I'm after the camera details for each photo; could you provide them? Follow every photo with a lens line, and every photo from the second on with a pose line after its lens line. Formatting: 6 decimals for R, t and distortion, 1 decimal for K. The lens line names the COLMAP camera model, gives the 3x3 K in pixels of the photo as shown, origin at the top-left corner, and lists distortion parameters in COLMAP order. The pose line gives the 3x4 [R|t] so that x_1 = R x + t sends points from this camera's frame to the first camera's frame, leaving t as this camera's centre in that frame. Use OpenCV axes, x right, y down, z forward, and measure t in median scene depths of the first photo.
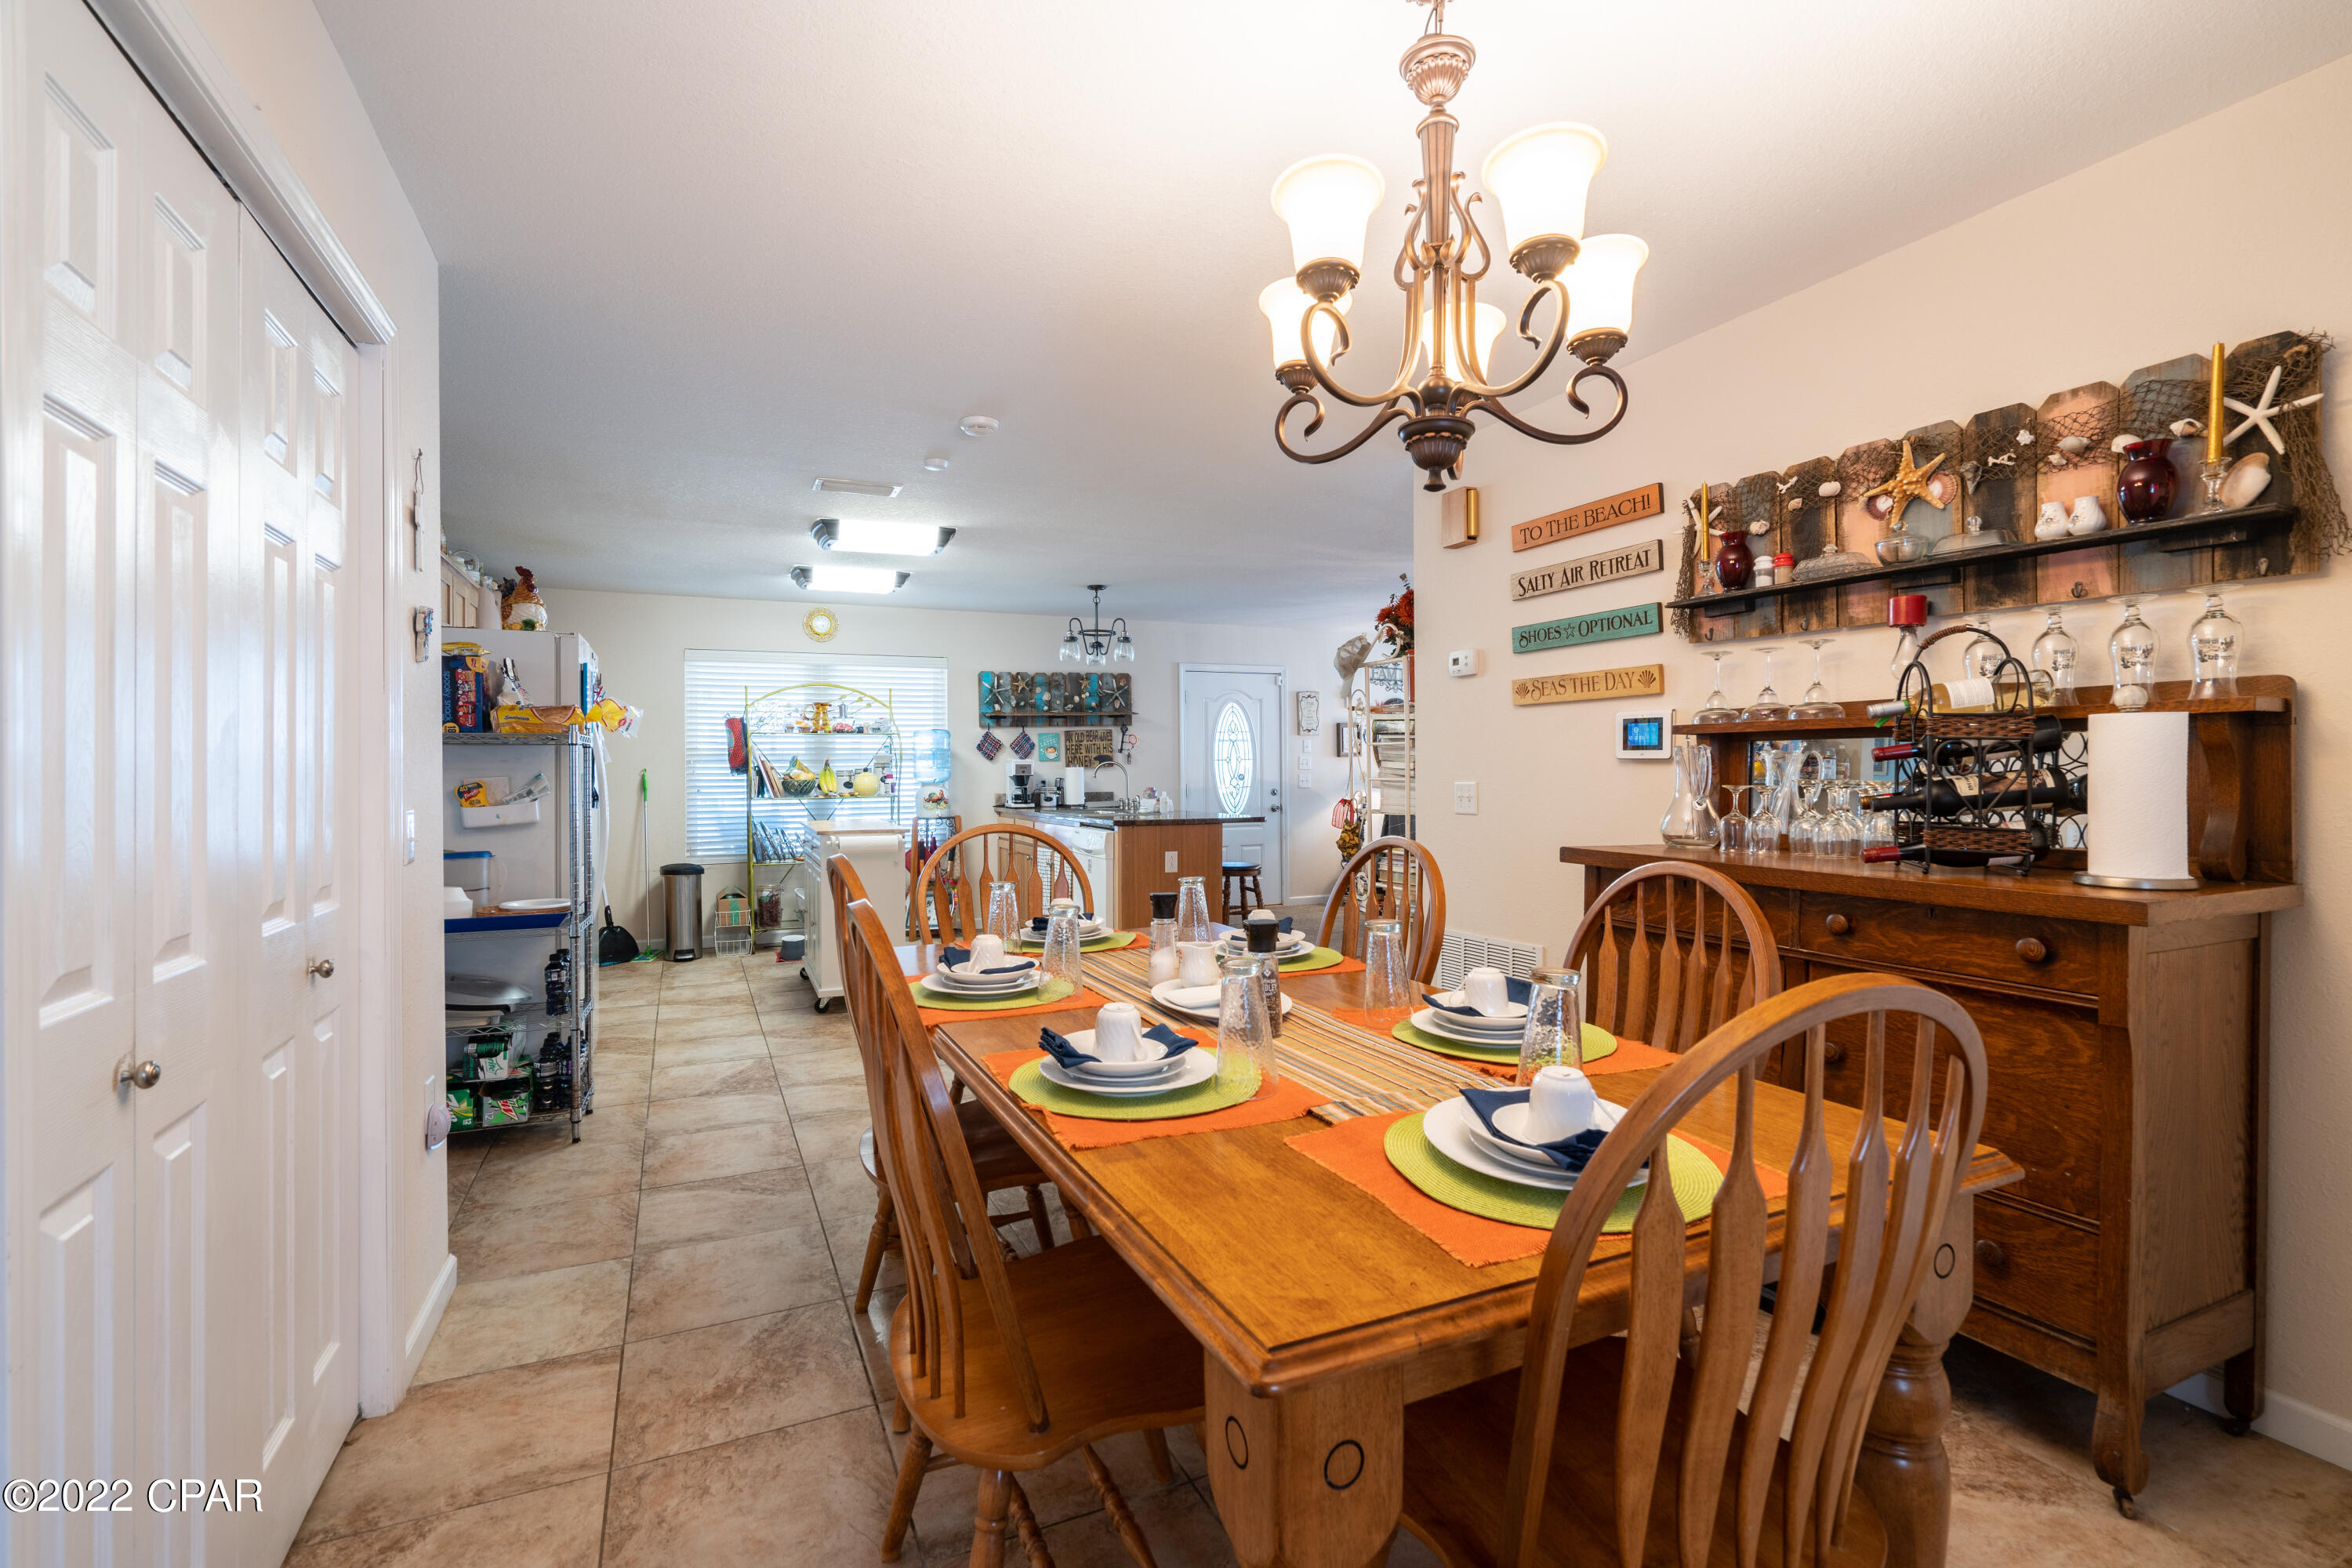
lens RADIAL K [[1070.3, 0, 1177.3], [0, 1070.3, 773.1], [0, 0, 1]] dist [-0.015897, 0.000099]
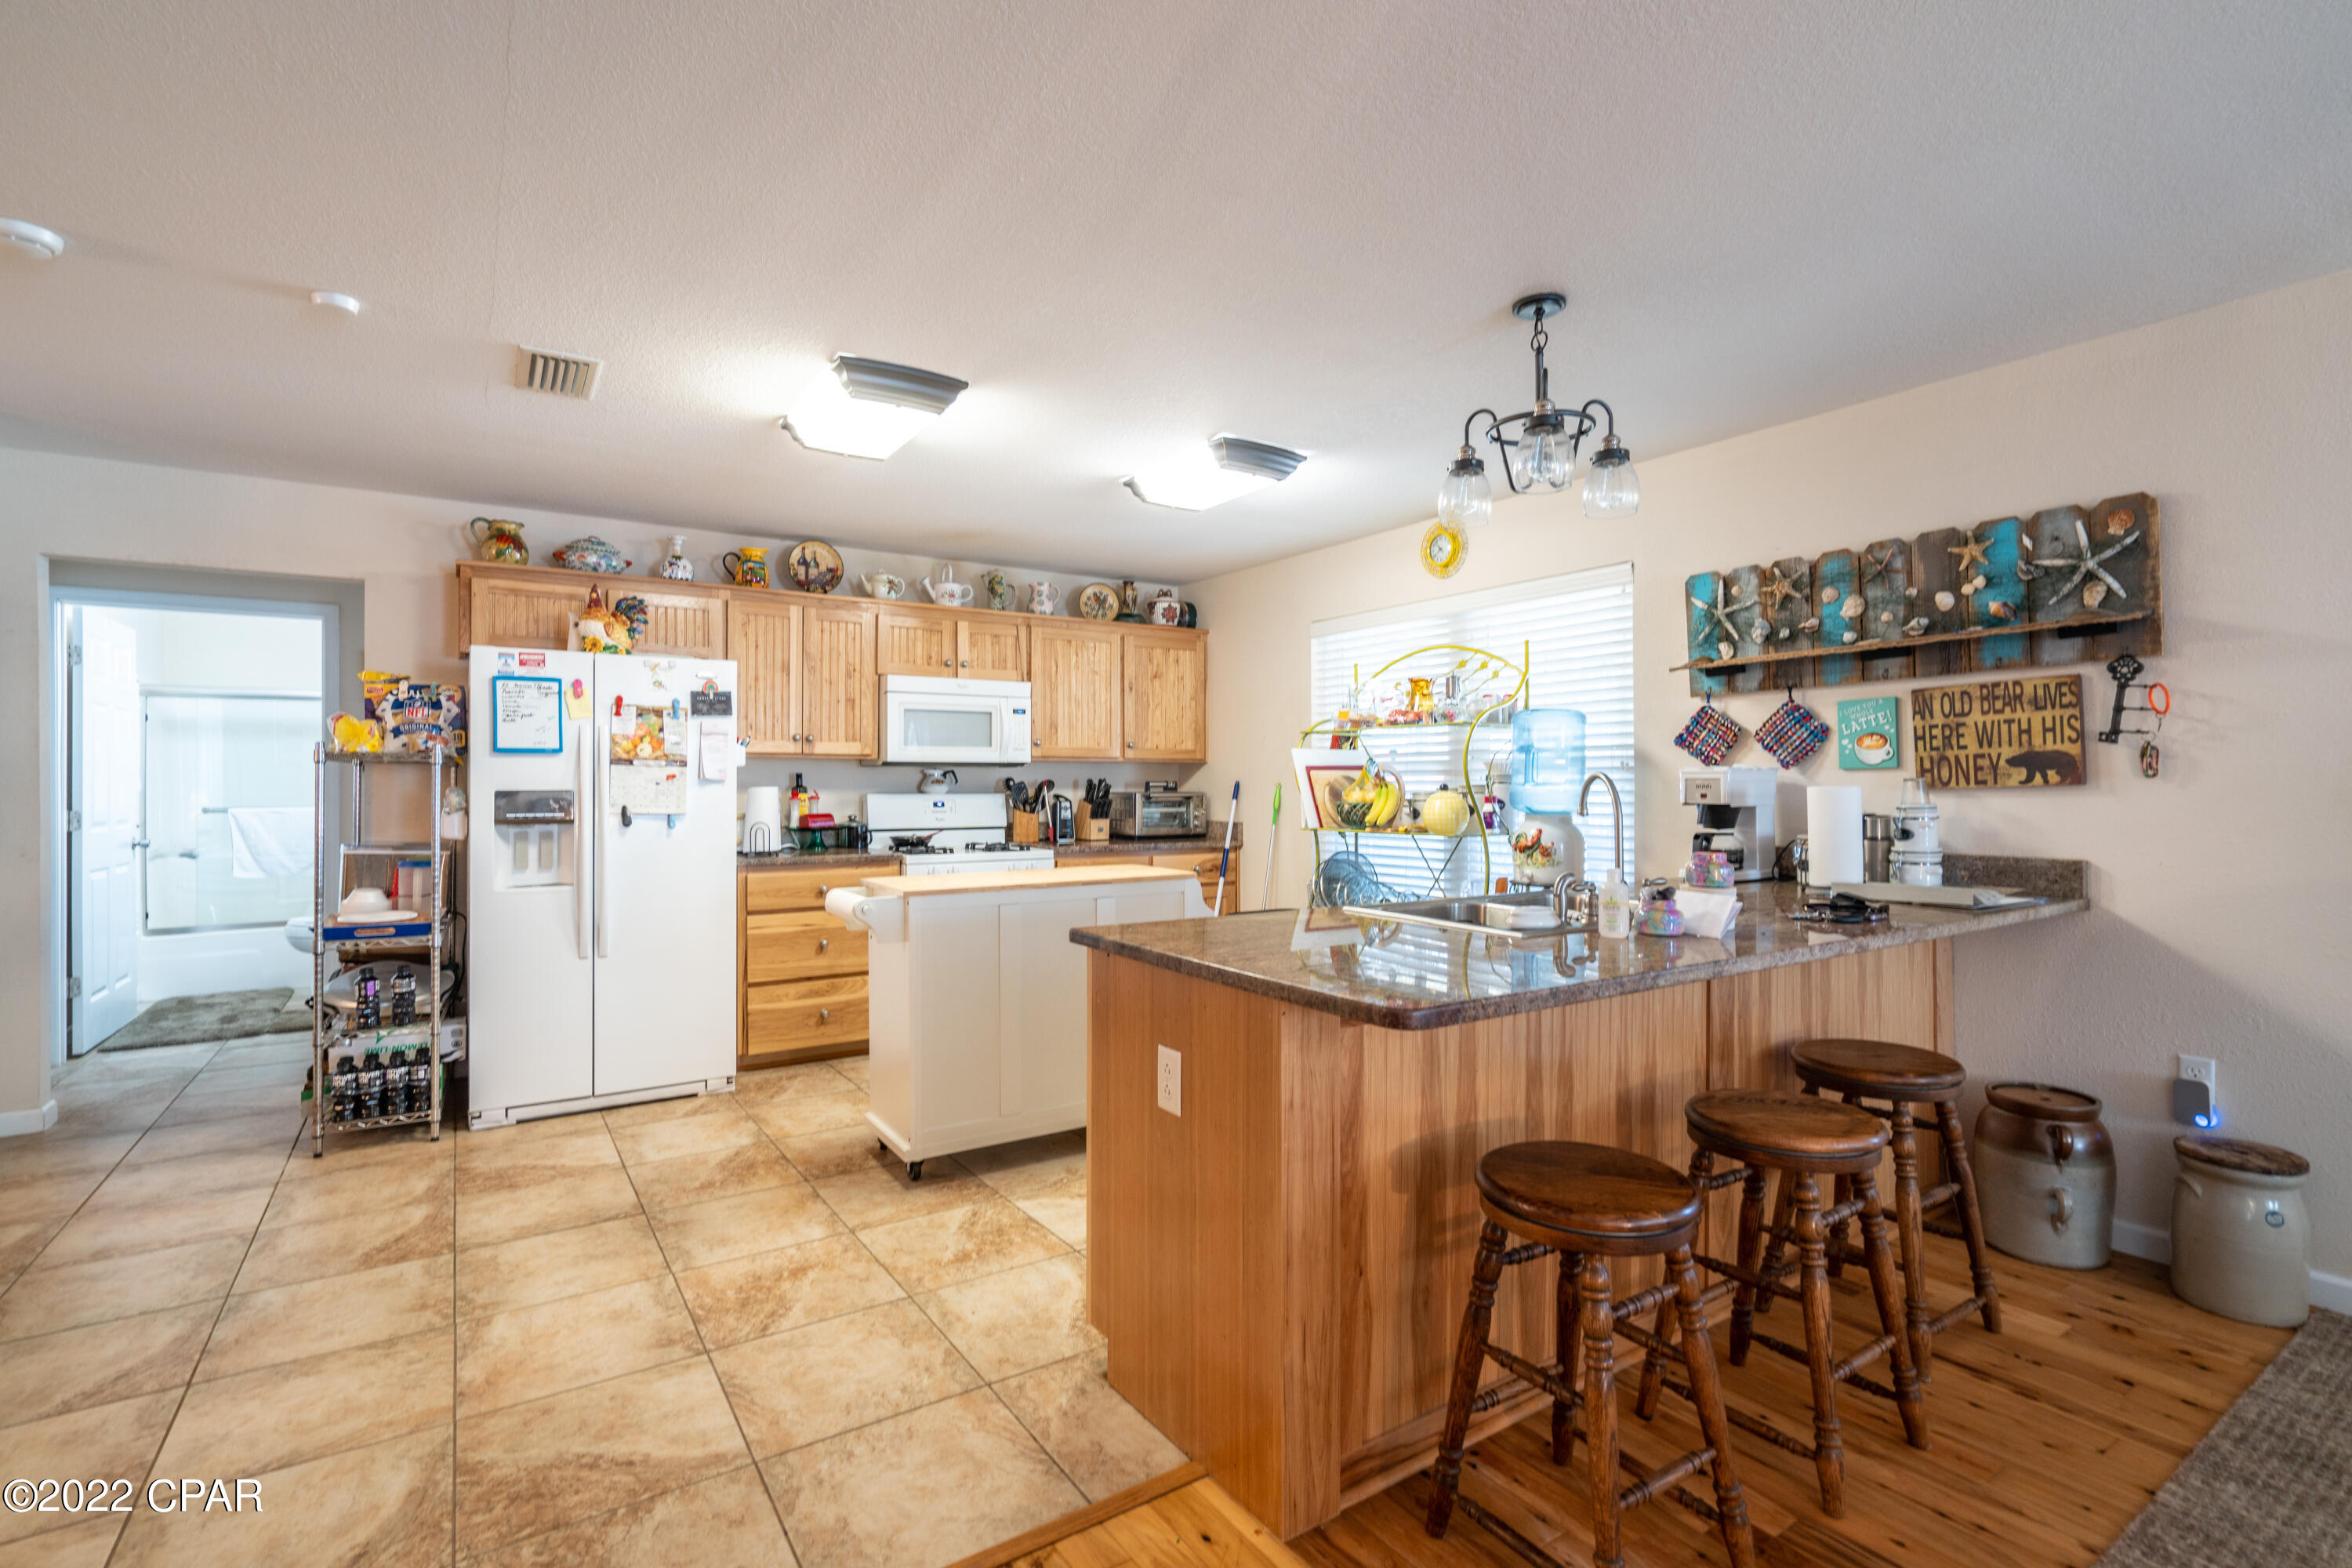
lens RADIAL K [[1070.3, 0, 1175.4], [0, 1070.3, 777.8], [0, 0, 1]] dist [-0.015897, 0.000099]
pose [[0.158910, 0.002519, -0.987290, 0.226042], [-0.010231, 0.999947, 0.000905, -0.006094], [0.987240, 0.009957, 0.158927, 0.691839]]
